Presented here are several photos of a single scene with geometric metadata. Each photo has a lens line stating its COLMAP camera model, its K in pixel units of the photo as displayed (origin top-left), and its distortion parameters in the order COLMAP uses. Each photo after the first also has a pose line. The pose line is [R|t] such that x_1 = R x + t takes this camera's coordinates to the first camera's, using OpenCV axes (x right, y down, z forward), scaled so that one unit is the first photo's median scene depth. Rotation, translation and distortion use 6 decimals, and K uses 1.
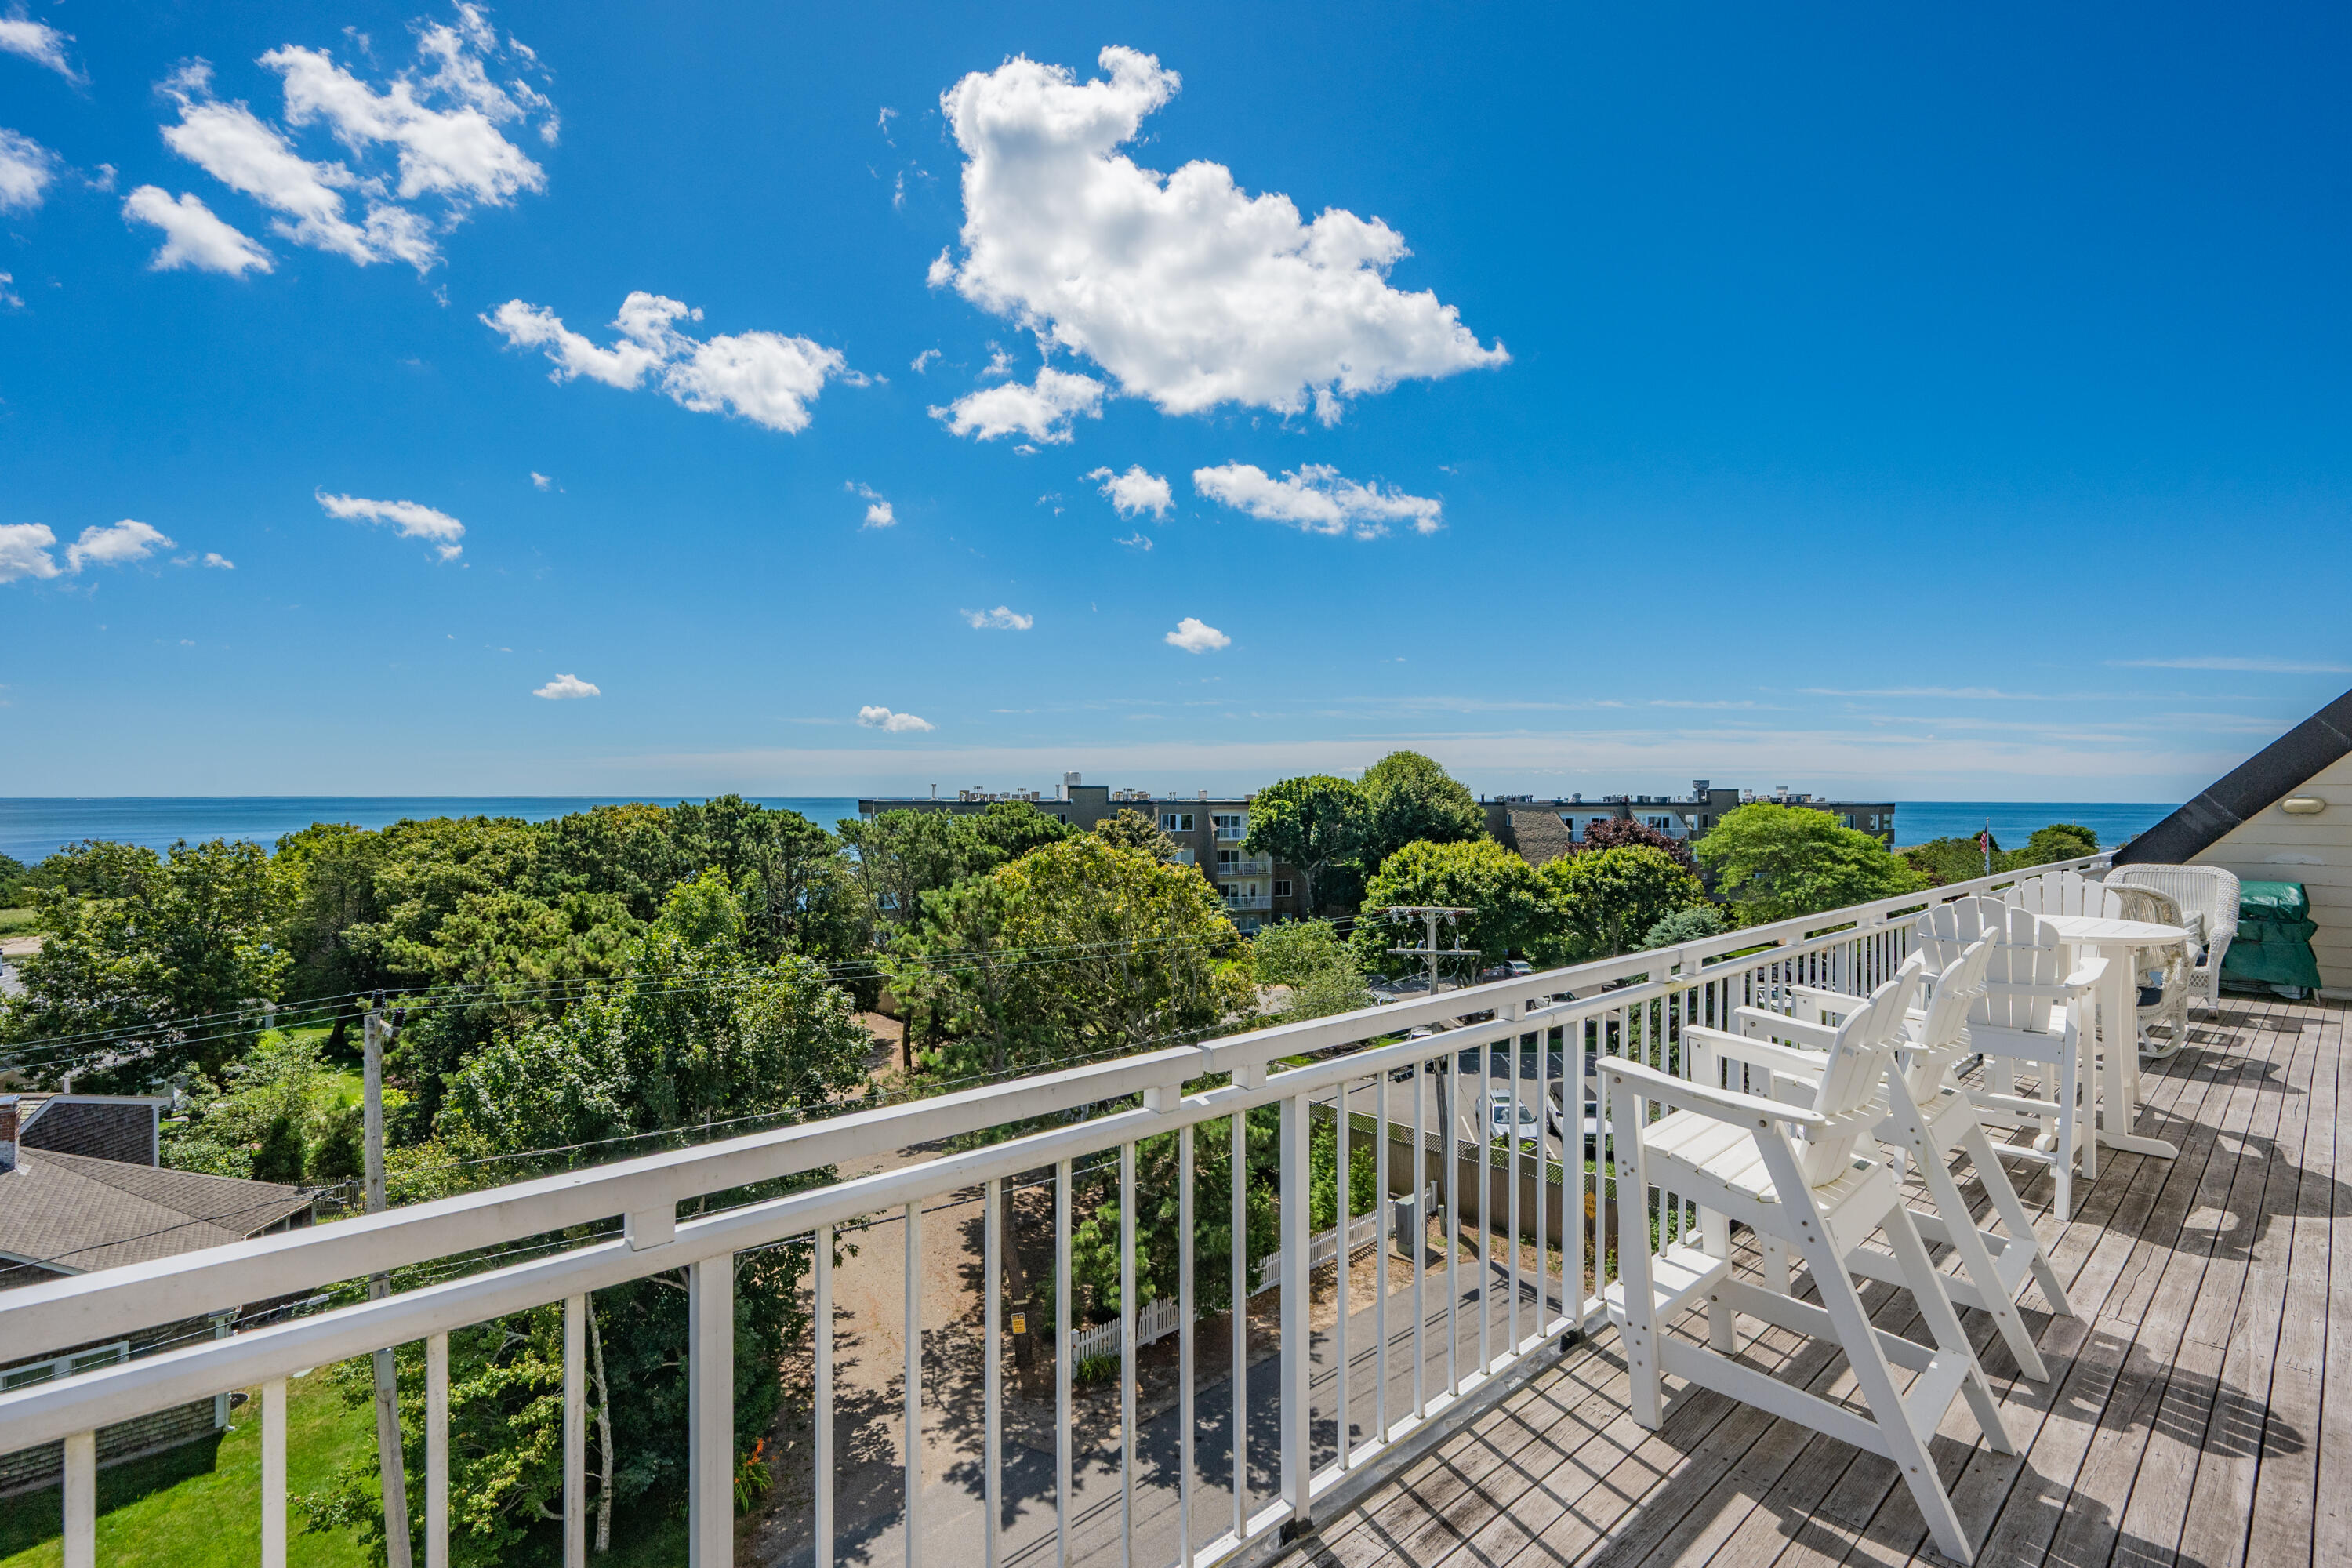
lens RADIAL K [[1063.6, 0, 1170.9], [0, 1063.6, 828.3], [0, 0, 1]] dist [-0.007267, 0.001718]
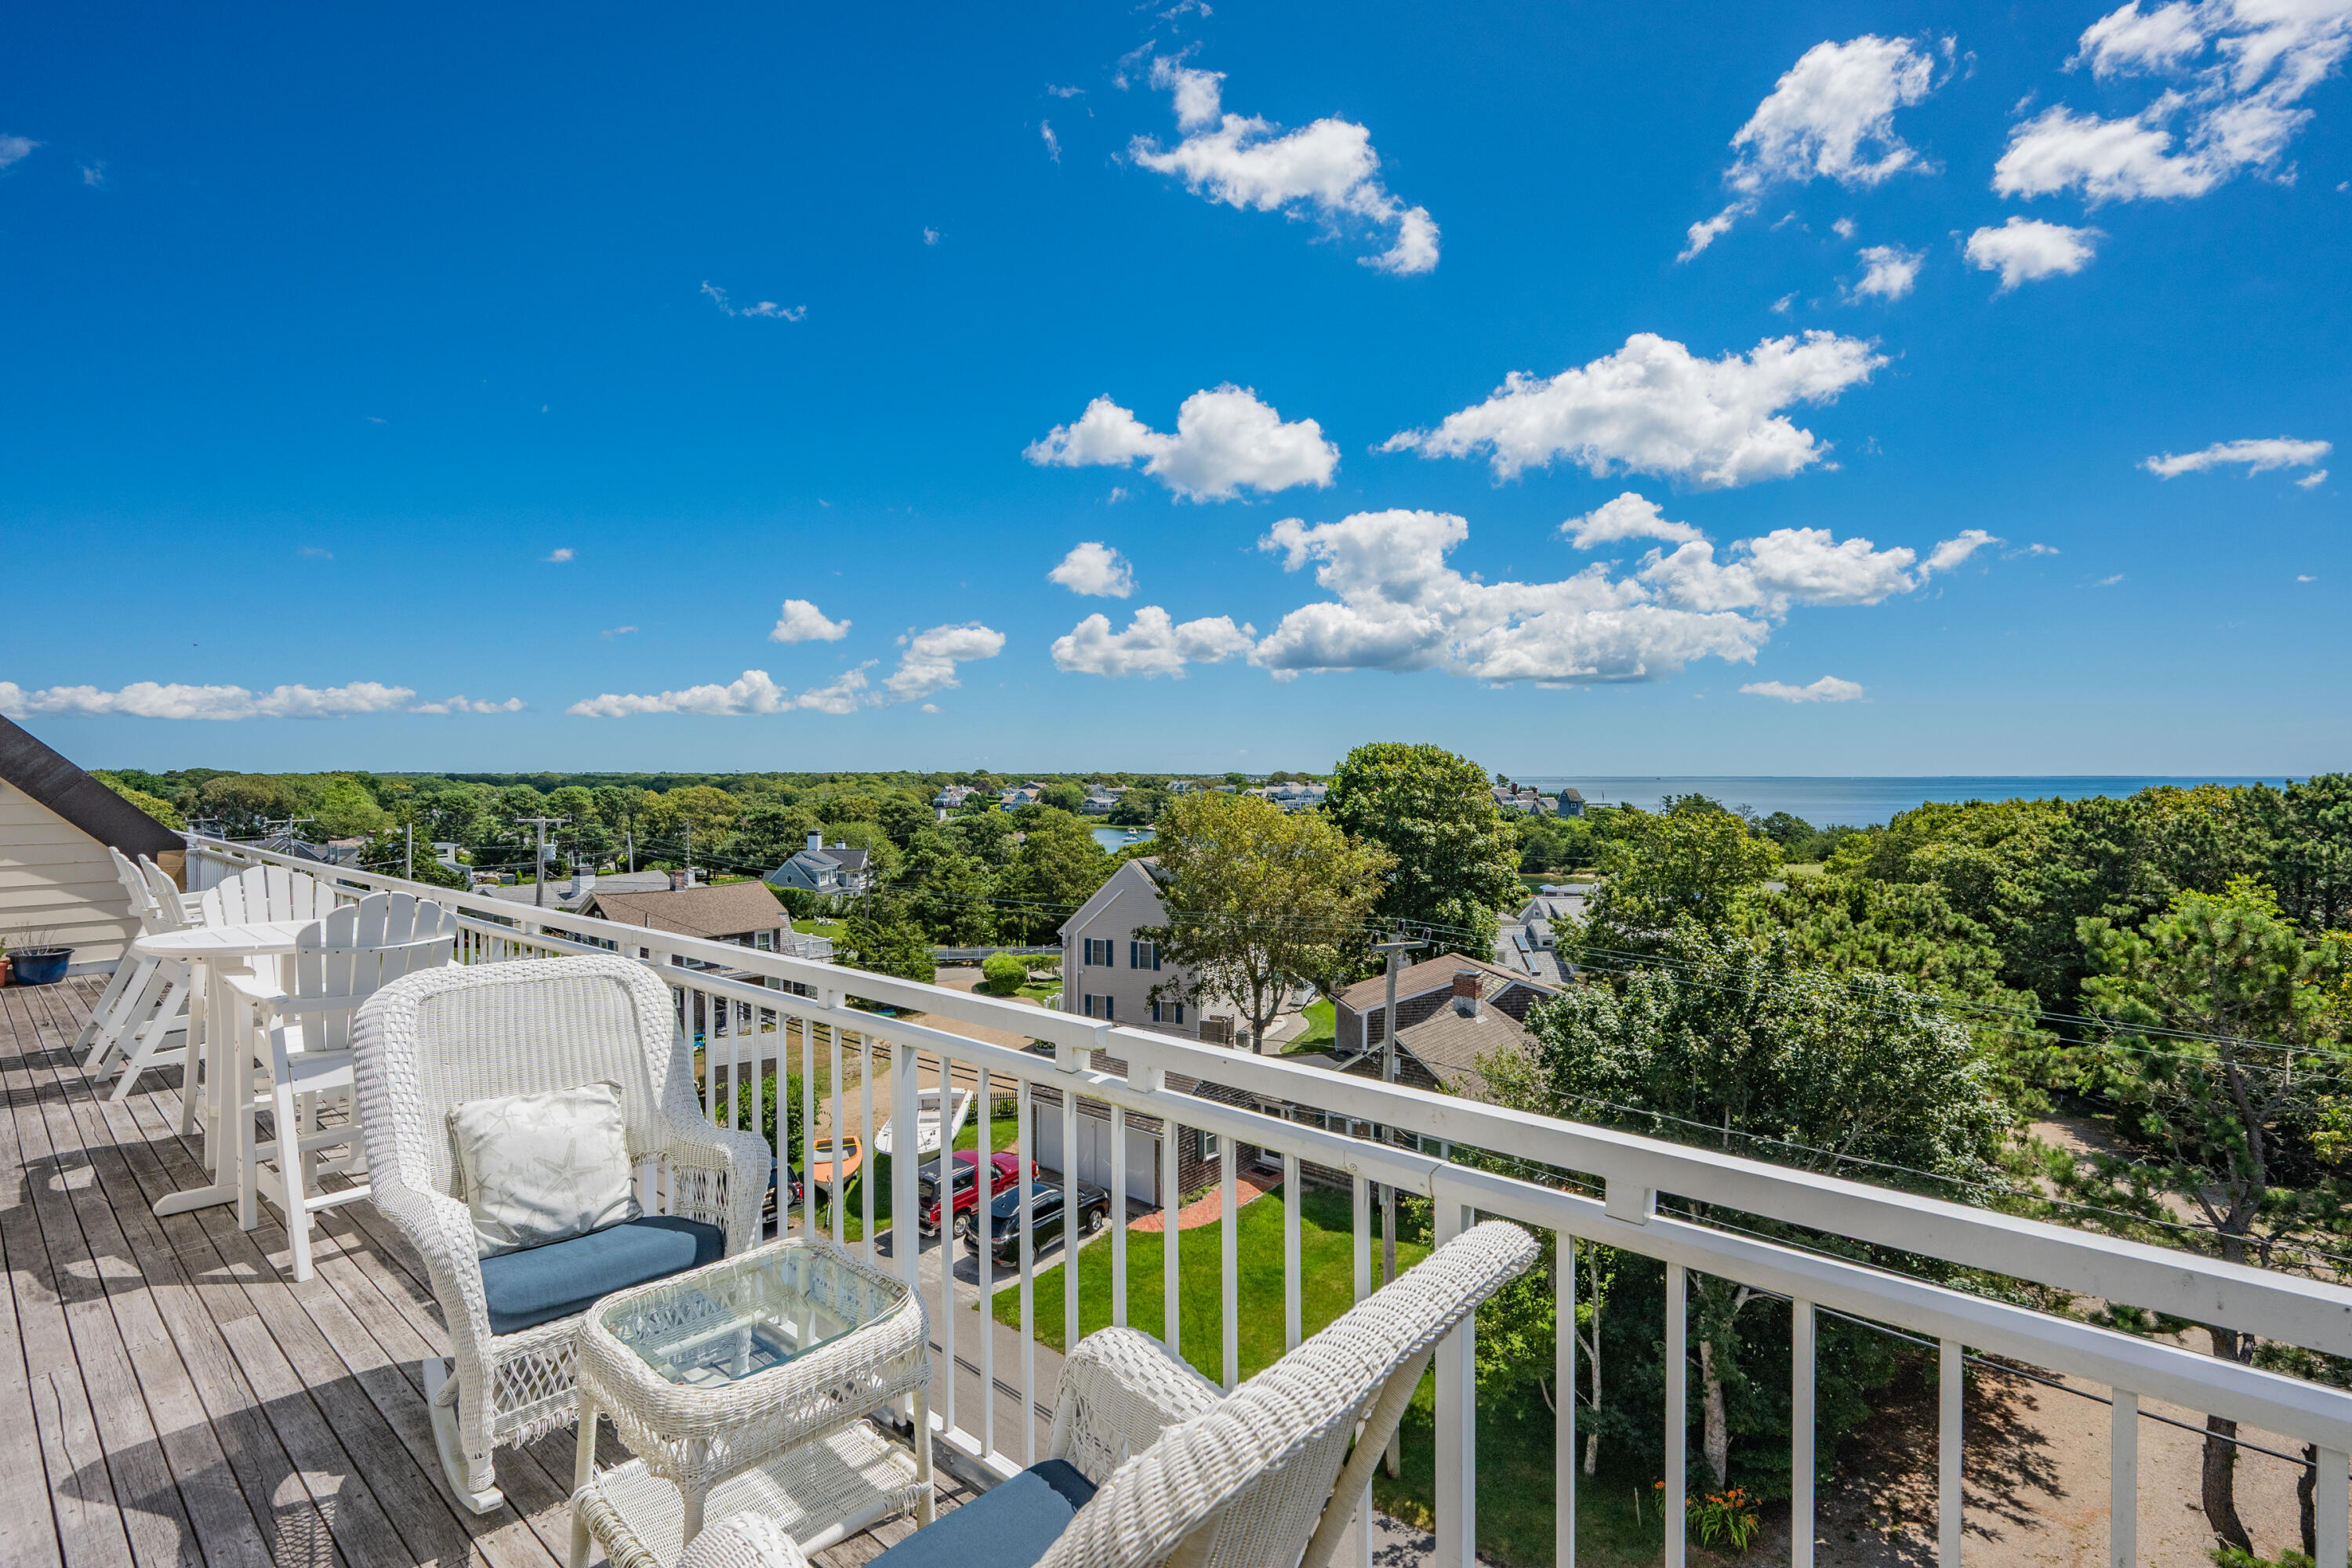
lens RADIAL K [[1063.6, 0, 1183.3], [0, 1063.6, 782.0], [0, 0, 1]] dist [-0.007267, 0.001718]
pose [[0.142630, 0.005474, -0.989761, 0.149231], [-0.028105, 0.999604, 0.001479, -0.005559], [0.989377, 0.027607, 0.142727, 0.131688]]
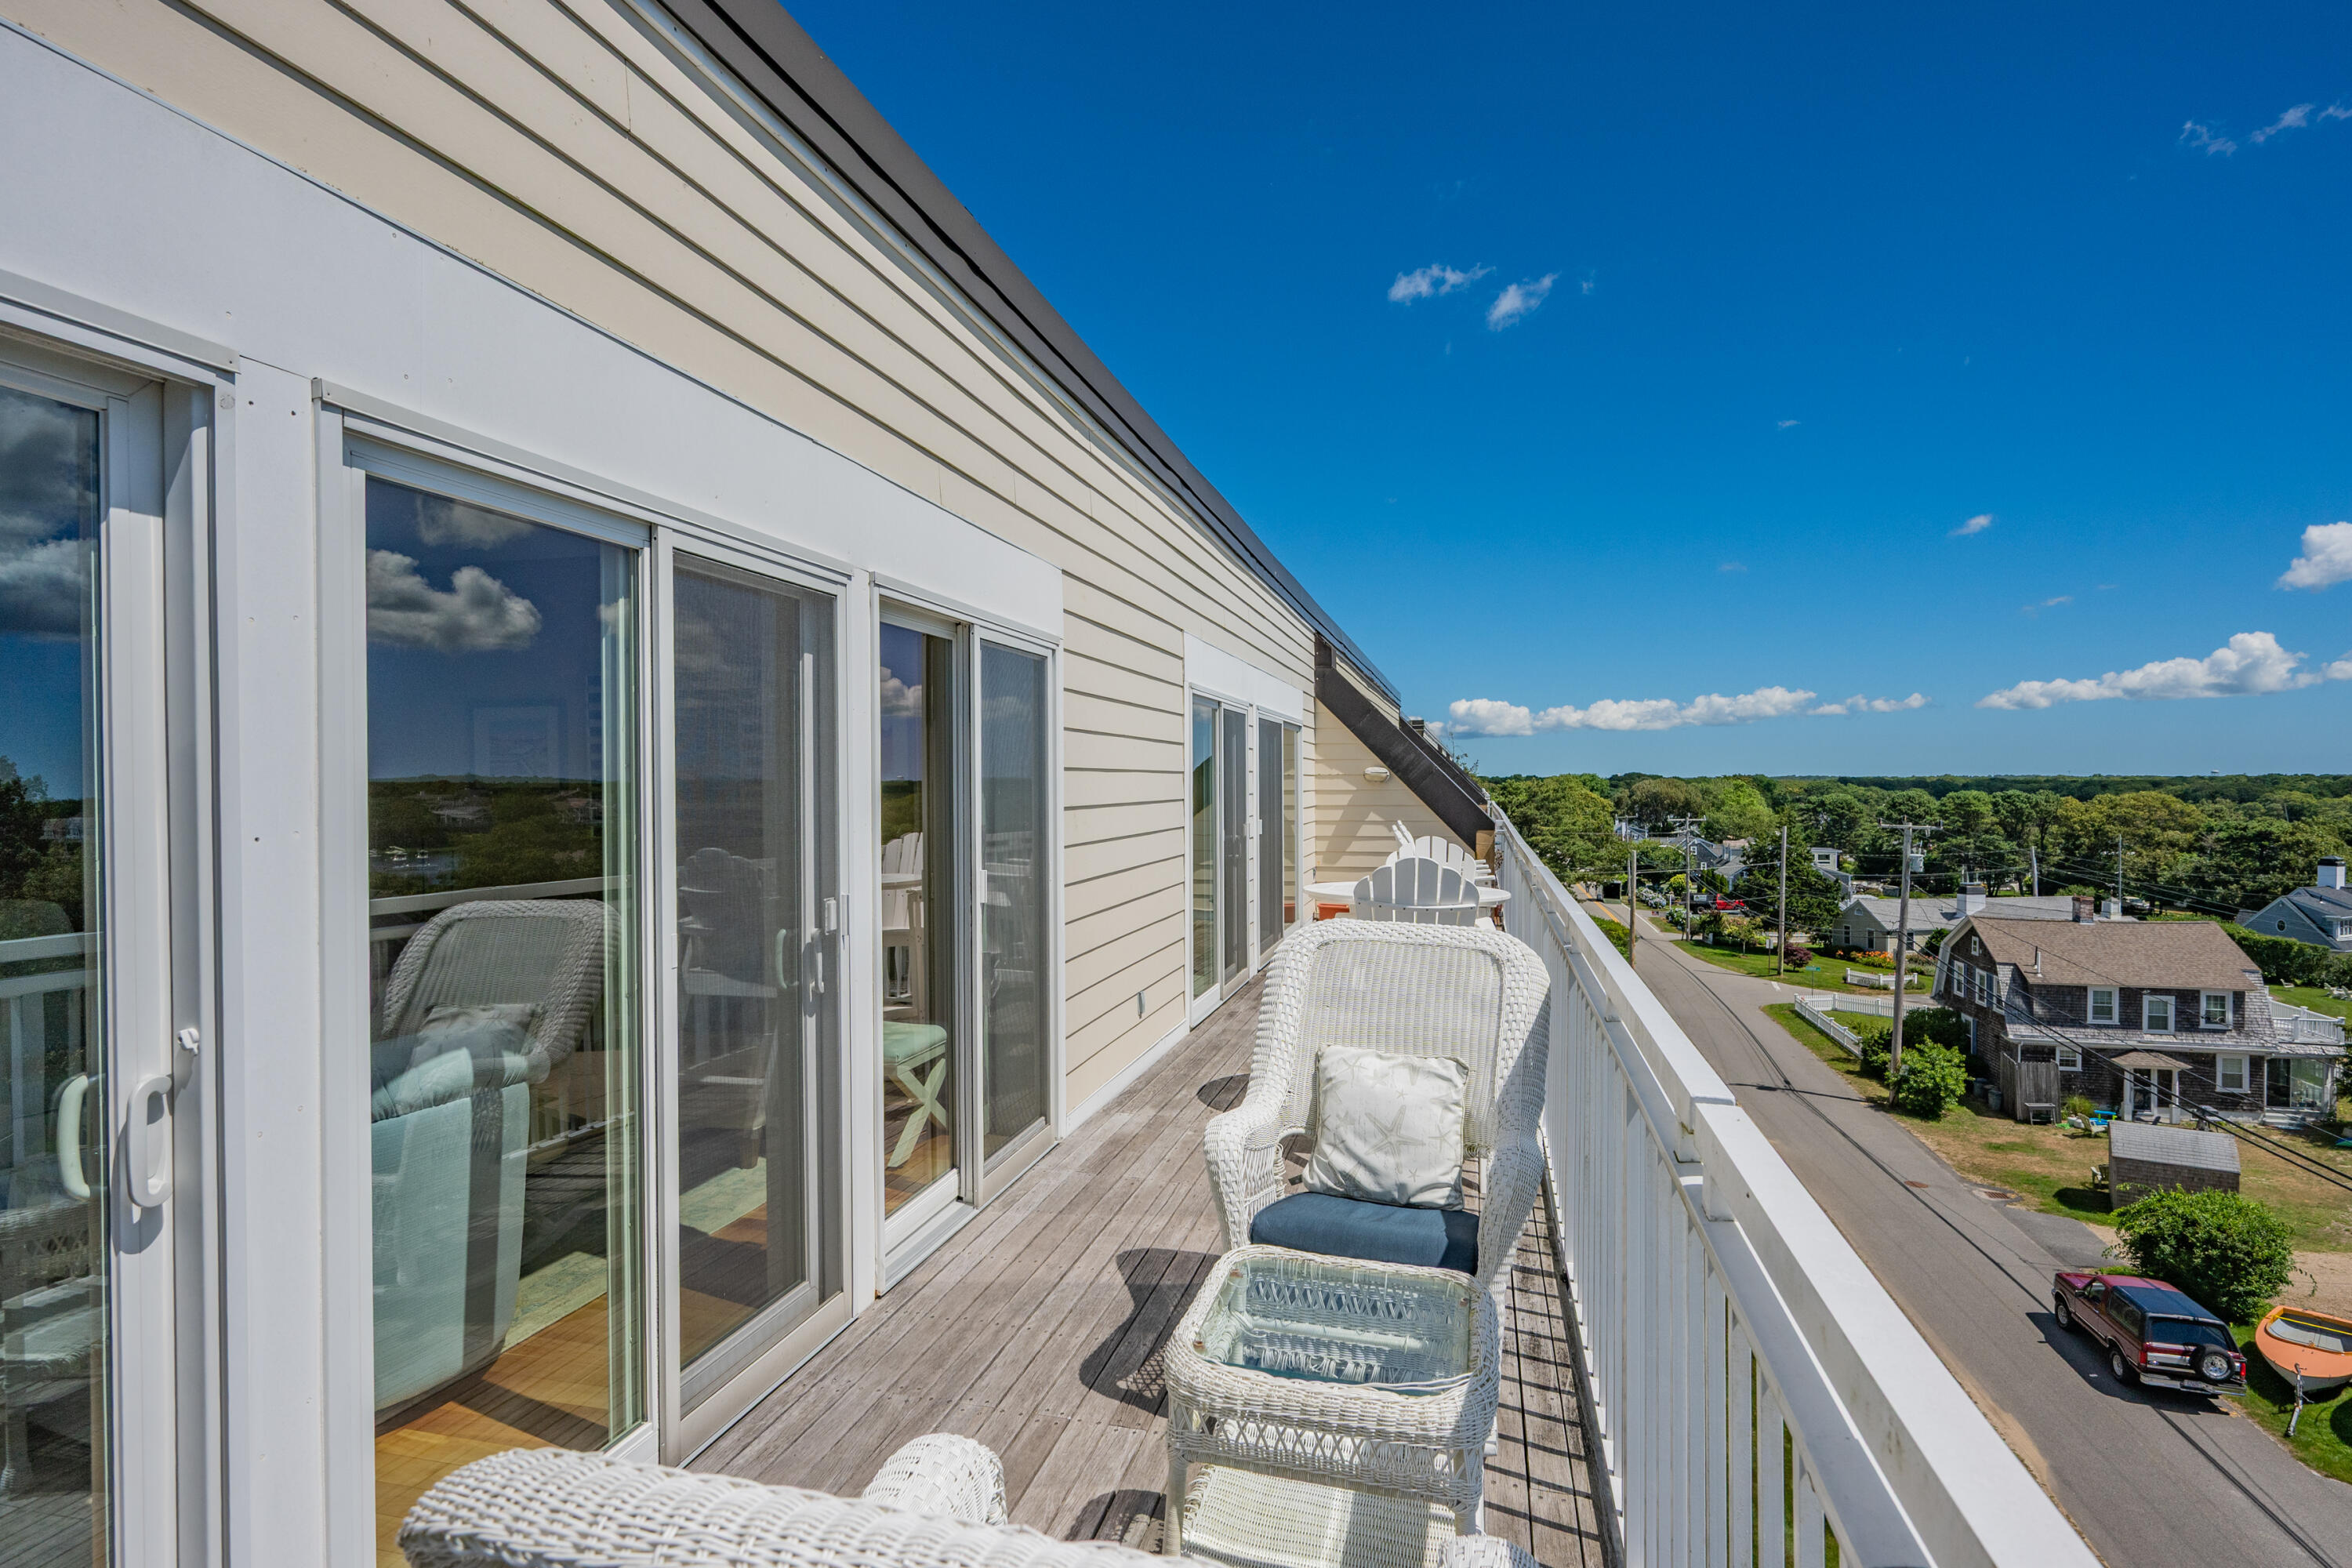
lens RADIAL K [[1181.2, 0, 1187.7], [0, 1181.2, 801.0], [0, 0, 1]] dist [0.000835, 0.000251]
pose [[-0.826920, 0.009405, -0.562241, 0.134025], [-0.016937, 0.998990, 0.041620, -0.003960], [0.562064, 0.043939, -0.825926, 0.150210]]
